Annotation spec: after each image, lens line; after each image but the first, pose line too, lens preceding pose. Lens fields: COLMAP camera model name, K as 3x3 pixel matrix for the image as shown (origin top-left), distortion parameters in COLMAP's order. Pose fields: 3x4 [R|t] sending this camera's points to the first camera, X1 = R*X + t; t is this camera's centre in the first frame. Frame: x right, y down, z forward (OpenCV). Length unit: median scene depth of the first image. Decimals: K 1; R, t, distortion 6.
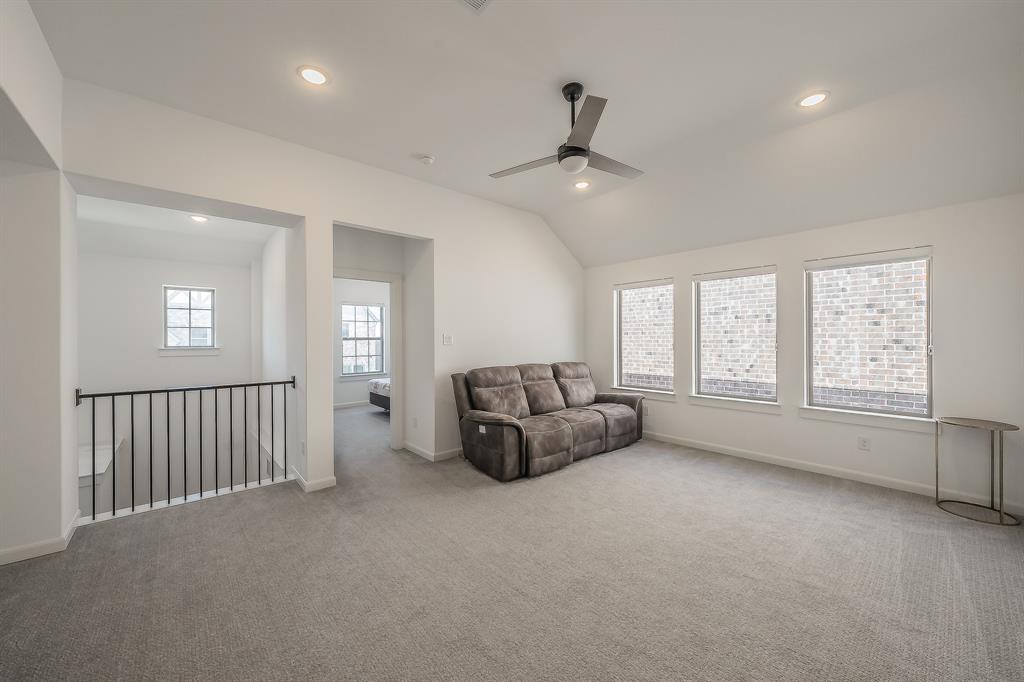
lens RADIAL K [[410.8, 0, 509.7], [0, 410.8, 341.9], [0, 0, 1]] dist [-0.000444, -0.000197]
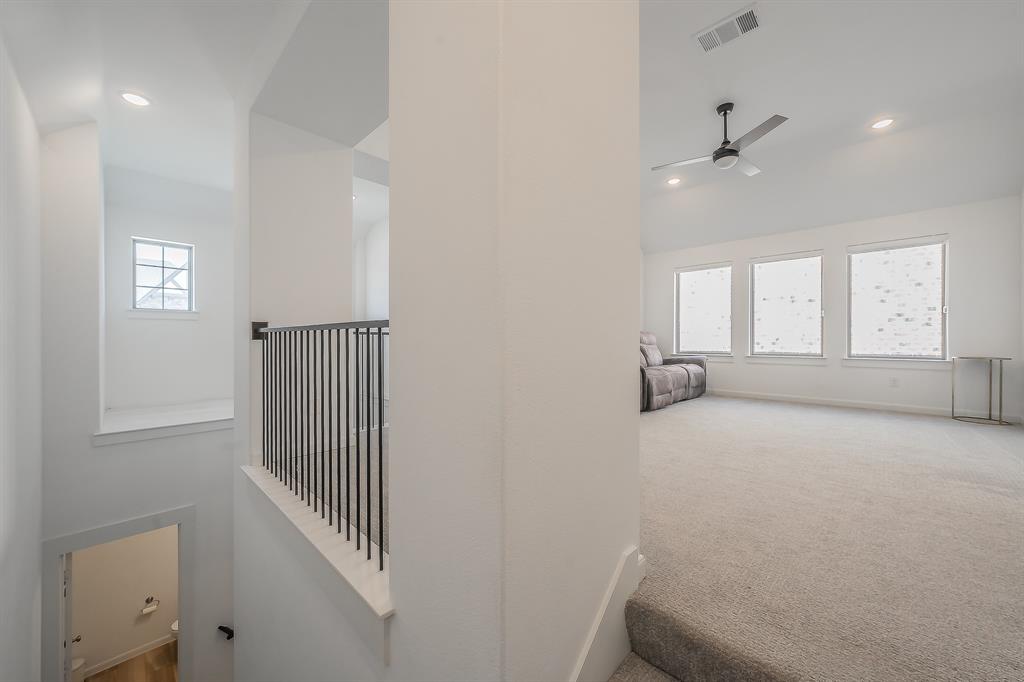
lens RADIAL K [[410.8, 0, 509.4], [0, 410.8, 341.8], [0, 0, 1]] dist [-0.000444, -0.000197]
pose [[0.996211, 0.006122, 0.086751, -0.409020], [-0.005629, 0.999967, -0.005932, 0.107145], [-0.086785, 0.005421, 0.996212, -0.177957]]
